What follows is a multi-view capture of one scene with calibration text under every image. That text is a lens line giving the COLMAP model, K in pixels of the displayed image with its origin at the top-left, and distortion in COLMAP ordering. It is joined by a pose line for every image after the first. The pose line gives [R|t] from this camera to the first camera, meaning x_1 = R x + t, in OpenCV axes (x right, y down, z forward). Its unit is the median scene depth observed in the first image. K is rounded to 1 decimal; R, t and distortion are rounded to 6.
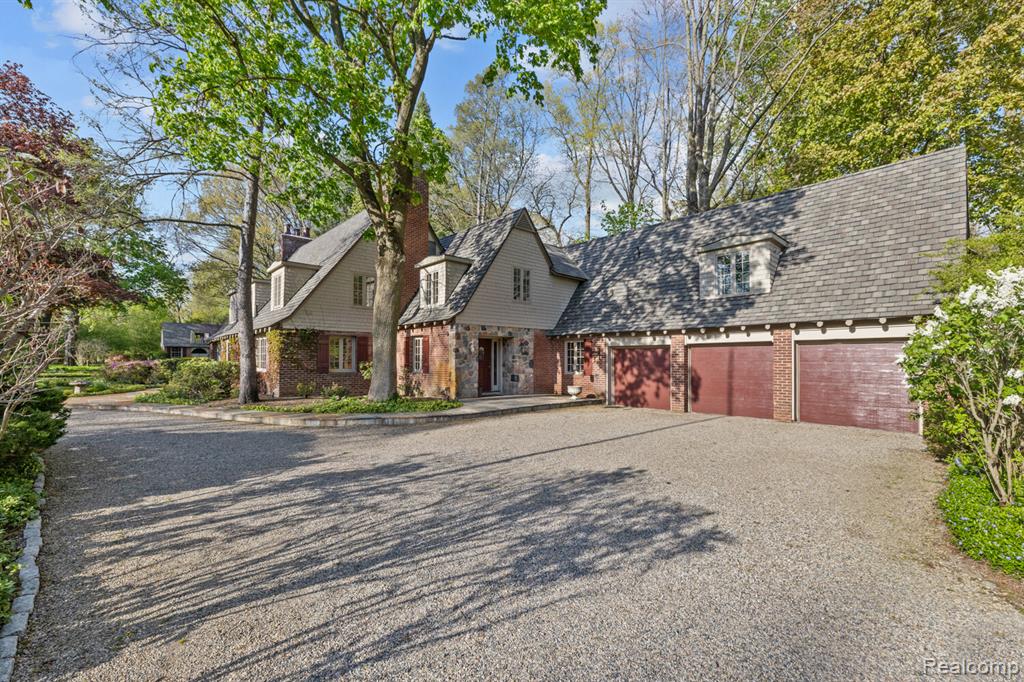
lens RADIAL K [[442.0, 0, 512.2], [0, 442.0, 350.1], [0, 0, 1]] dist [0.000827, 0.000039]
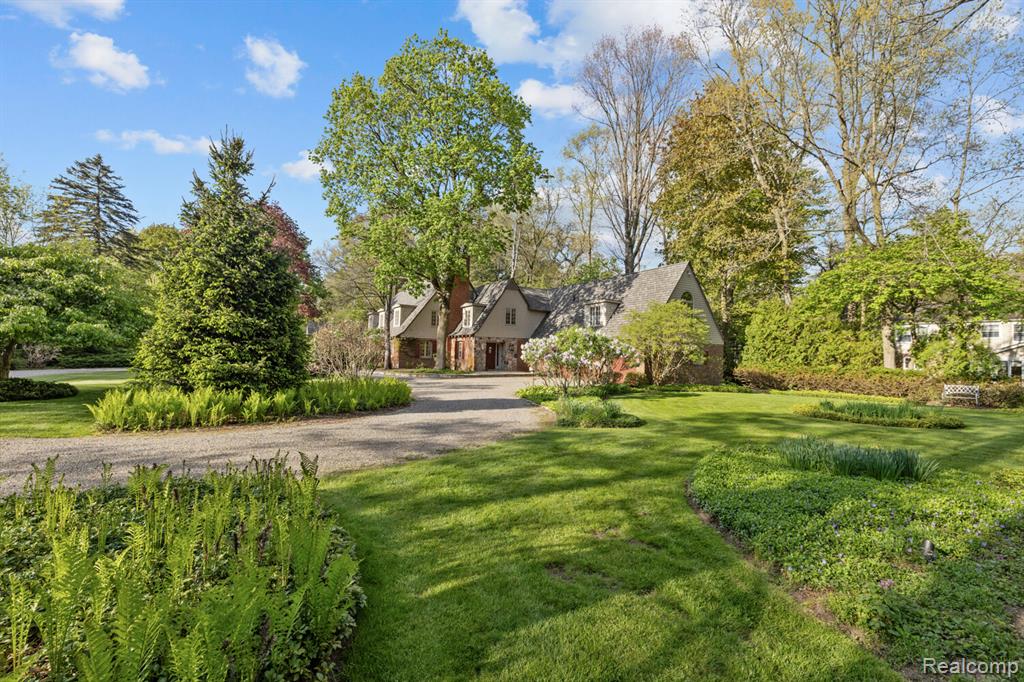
lens RADIAL K [[442.0, 0, 512.3], [0, 442.0, 342.0], [0, 0, 1]] dist [0.000827, 0.000039]
pose [[0.981353, 0.016642, -0.191493, 0.440741], [-0.016470, 0.999861, 0.002494, -0.038656], [0.191508, 0.000706, 0.981491, -1.033449]]
